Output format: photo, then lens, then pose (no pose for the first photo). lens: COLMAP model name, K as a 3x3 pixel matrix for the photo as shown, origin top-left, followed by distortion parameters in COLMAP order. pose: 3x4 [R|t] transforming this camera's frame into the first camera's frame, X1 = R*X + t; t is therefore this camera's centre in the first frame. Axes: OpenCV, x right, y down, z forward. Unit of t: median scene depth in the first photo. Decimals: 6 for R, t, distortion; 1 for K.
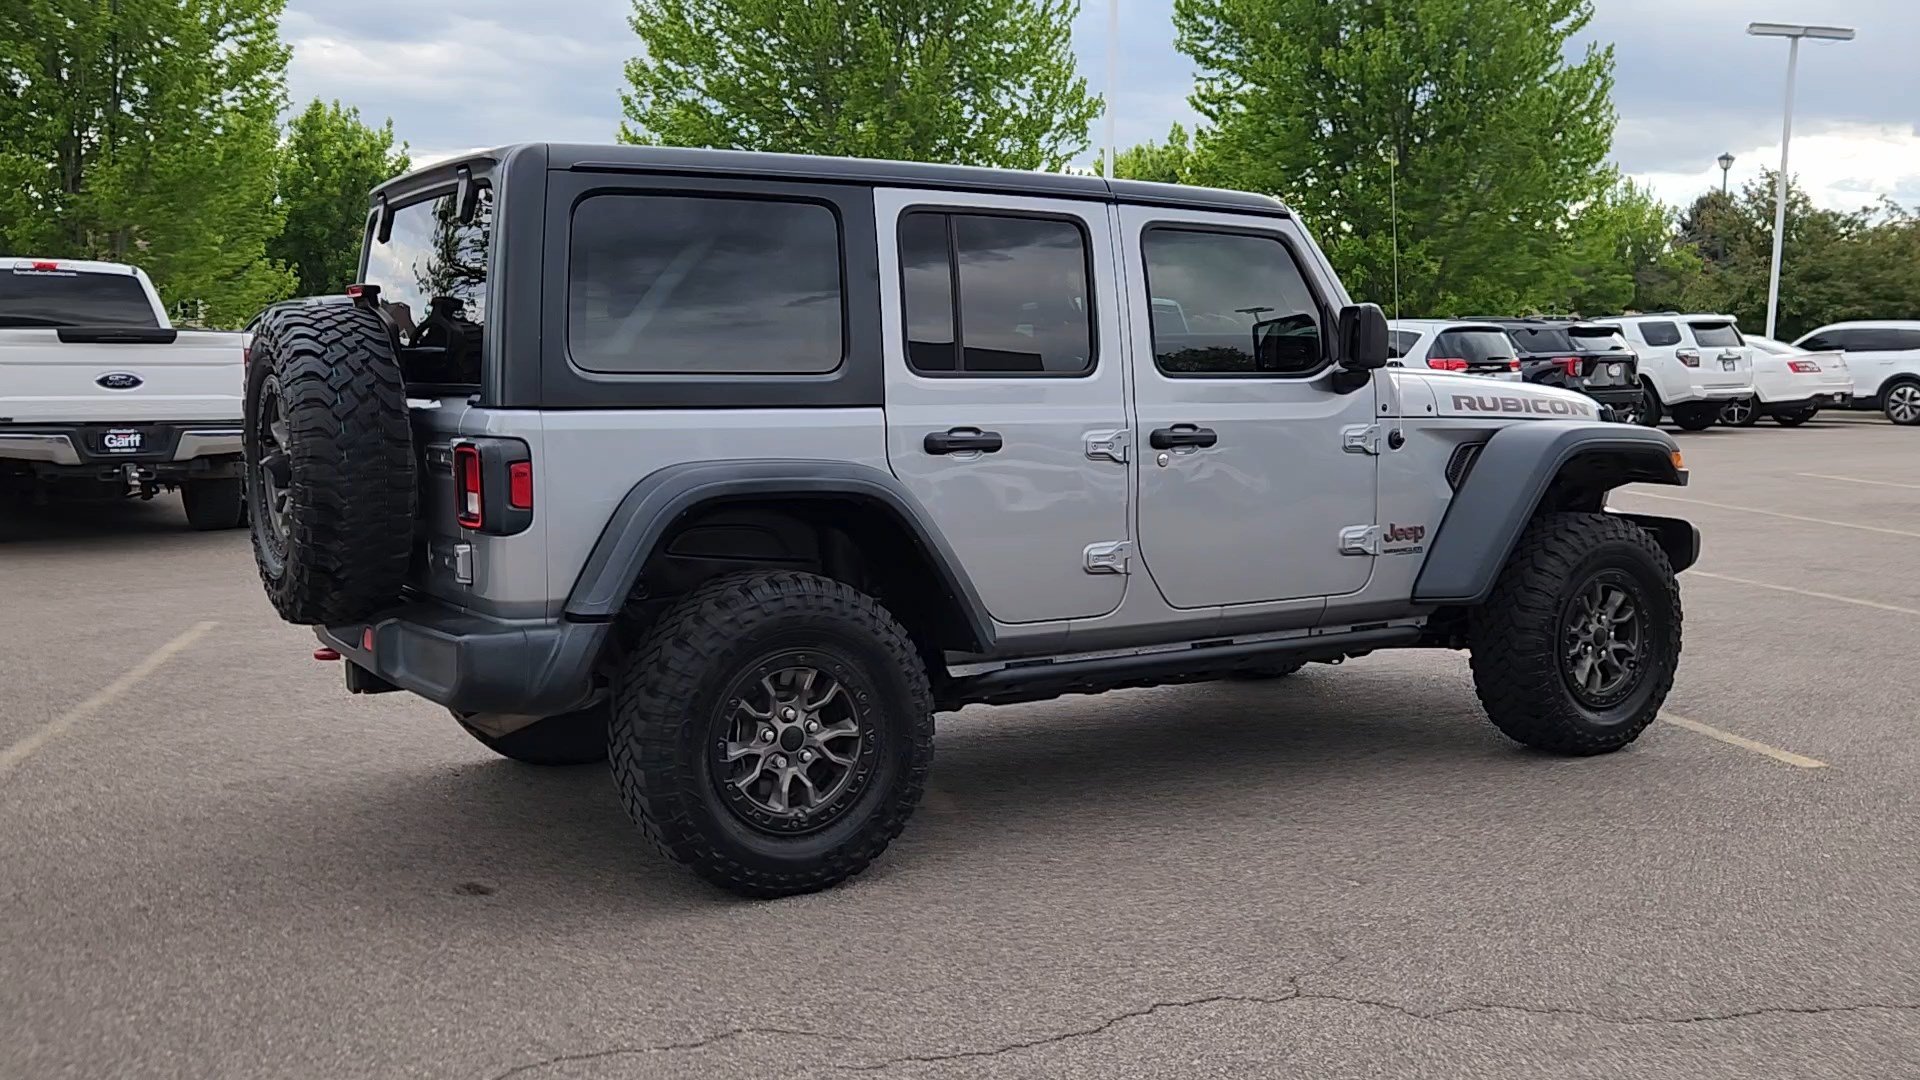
lens RADIAL K [[1754.6, 0, 945.9], [0, 1754.6, 536.8], [0, 0, 1]] dist [0.033775, -0.019090]
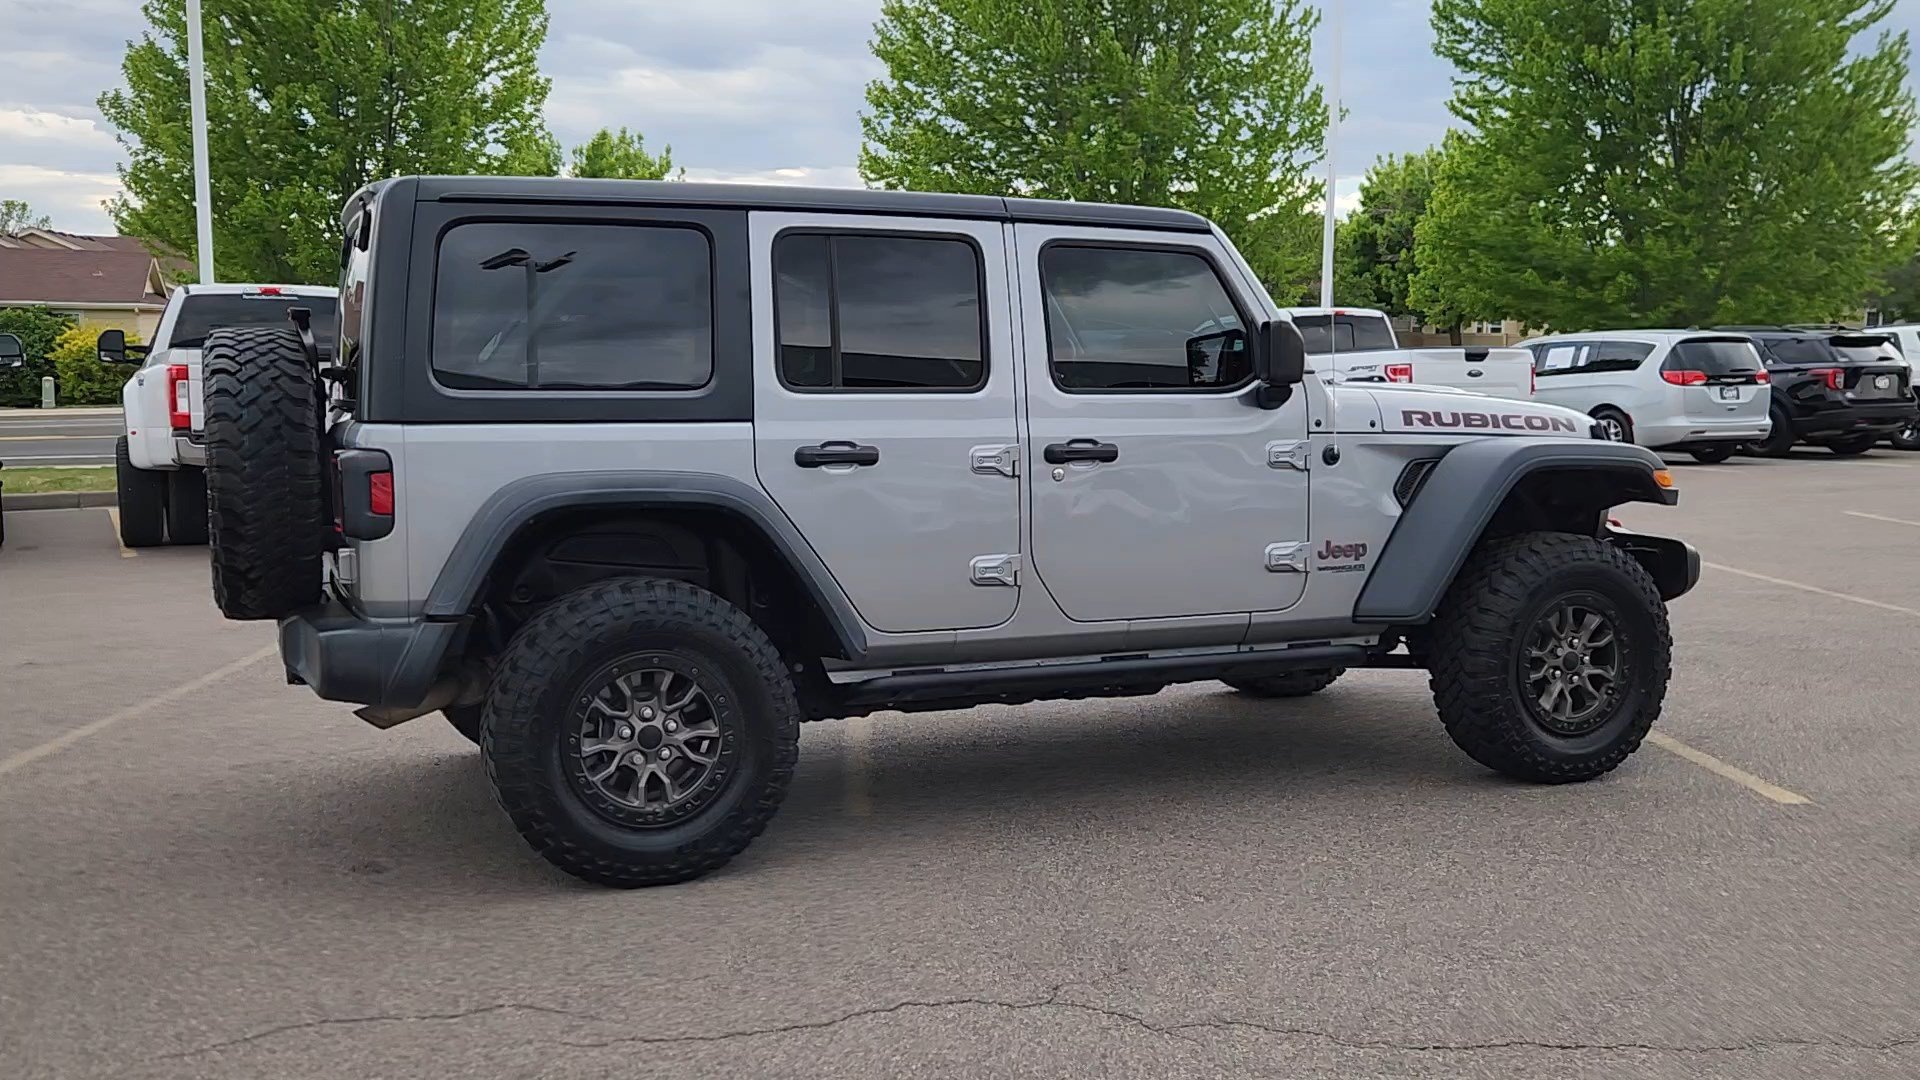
lens RADIAL K [[1753.2, 0, 946.0], [0, 1753.2, 537.3], [0, 0, 1]] dist [0.034390, -0.013286]
pose [[0.986711, 0.012393, -0.162014, 0.193601], [-0.013574, 0.999889, -0.006182, -0.000333], [0.161920, 0.008299, 0.986769, -0.007442]]
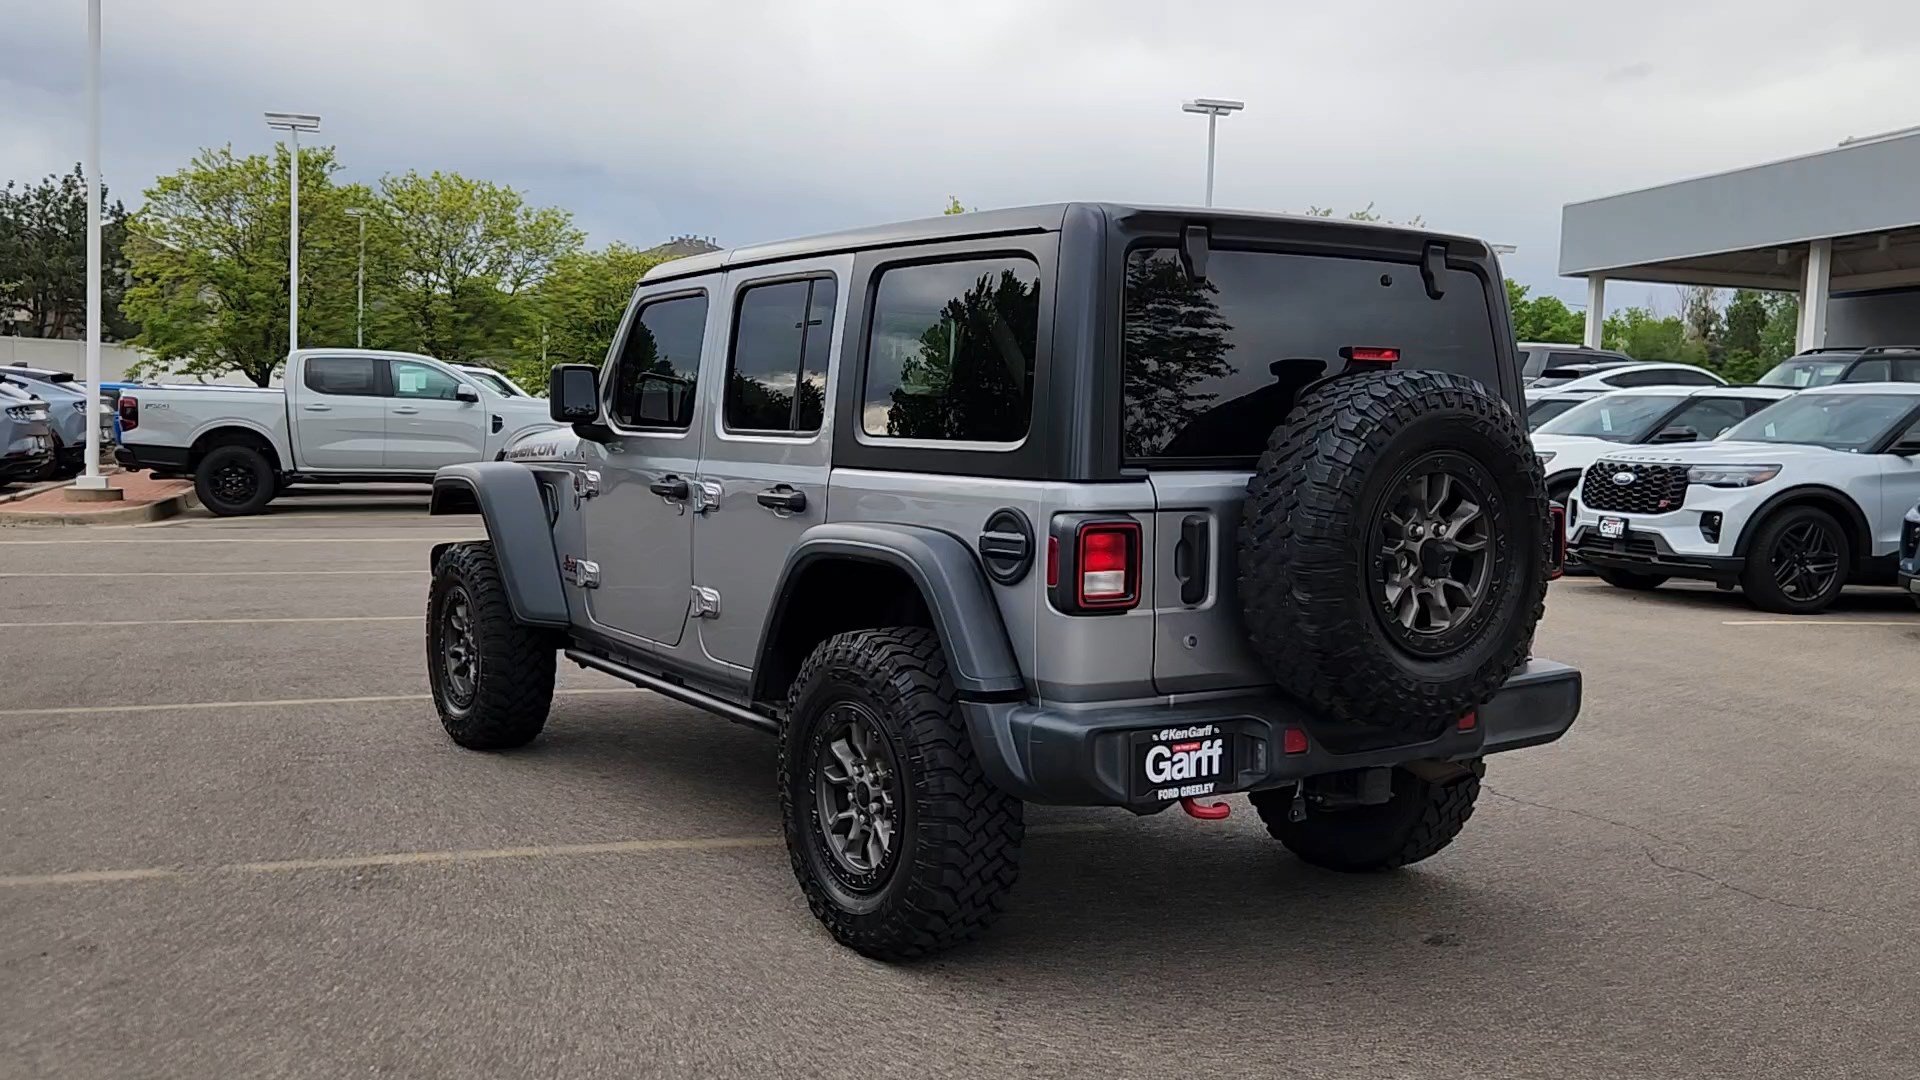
lens RADIAL K [[1754.6, 0, 945.9], [0, 1754.6, 536.8], [0, 0, 1]] dist [0.033775, -0.019090]
pose [[-0.039571, -0.074897, 0.996406, -0.979182], [0.081533, 0.993620, 0.077926, -0.107879], [-0.995885, 0.084324, -0.033212, 1.004426]]
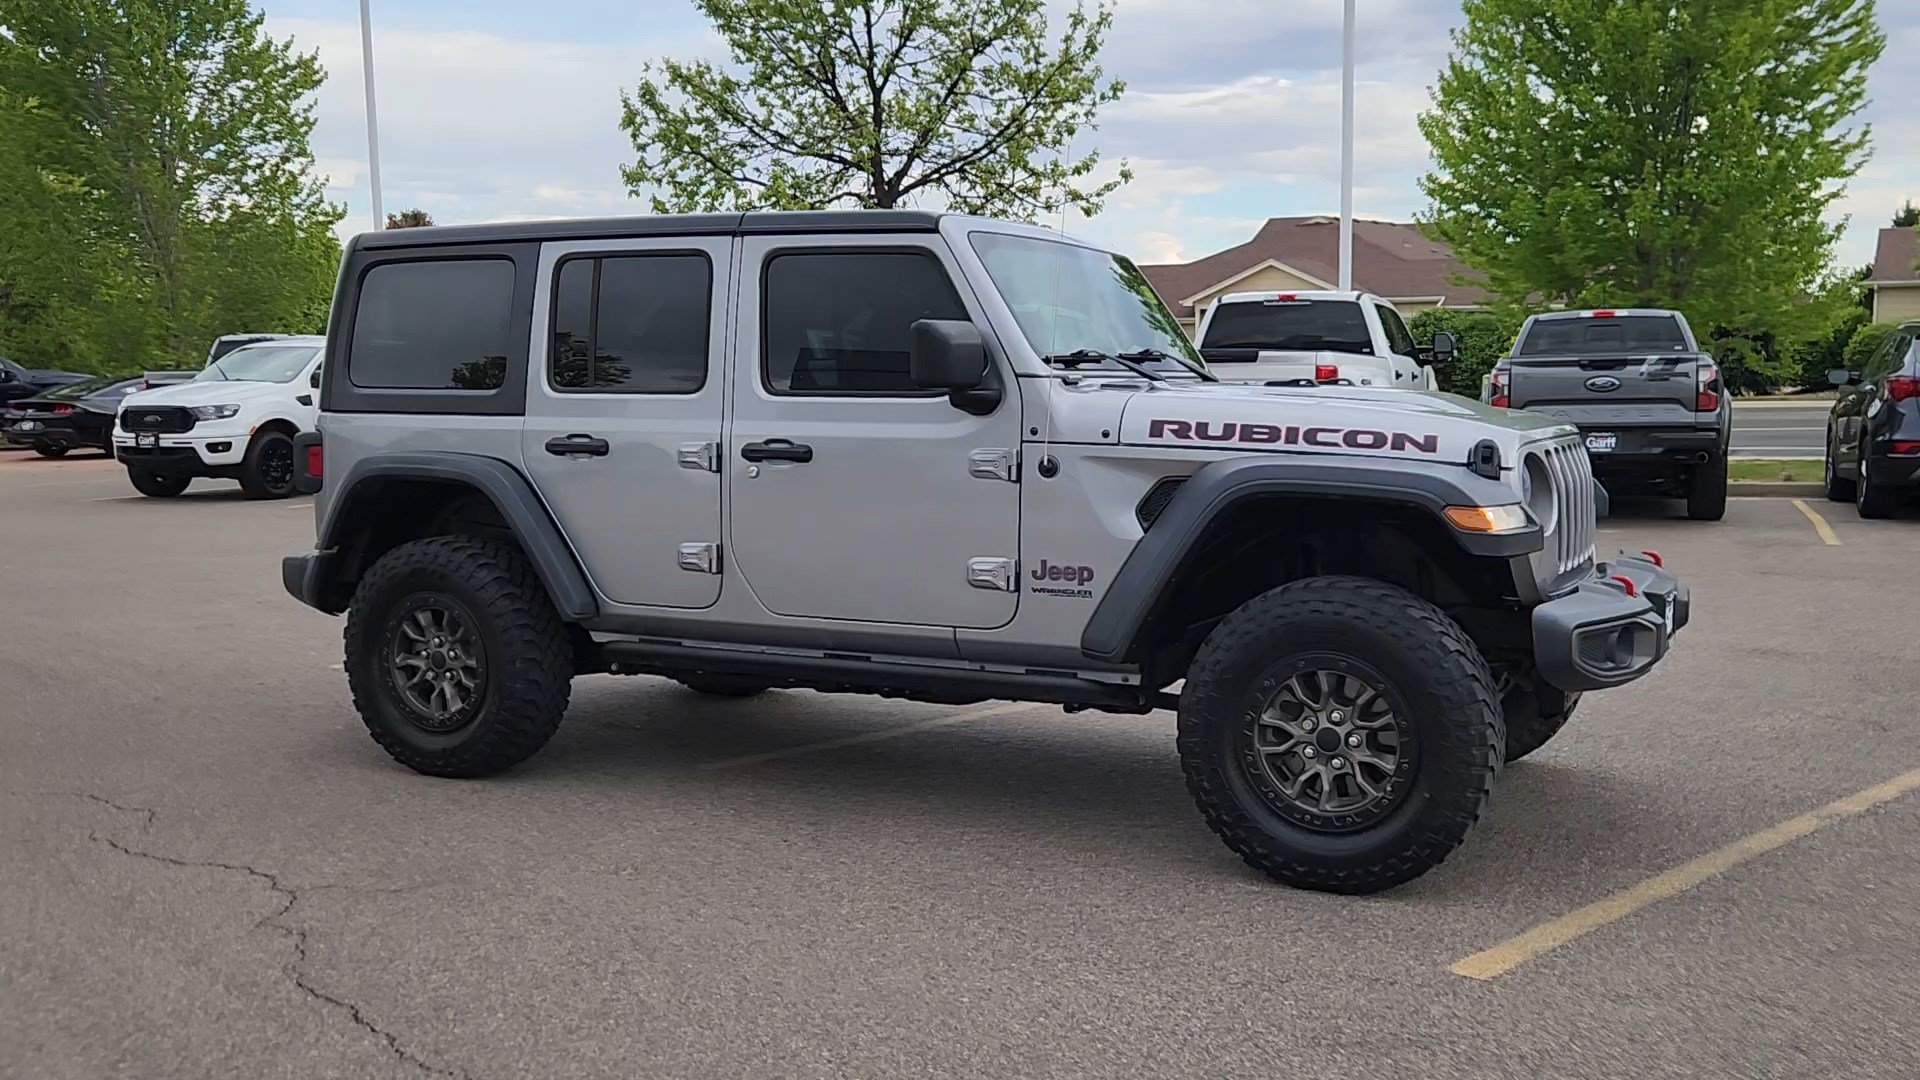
lens RADIAL K [[1754.4, 0, 949.2], [0, 1754.4, 542.8], [0, 0, 1]] dist [0.026659, -0.007727]
pose [[0.524956, 0.079397, -0.847418, 0.947782], [-0.082334, 0.995707, 0.042287, -0.048213], [0.847138, 0.047572, 0.529239, 0.463263]]
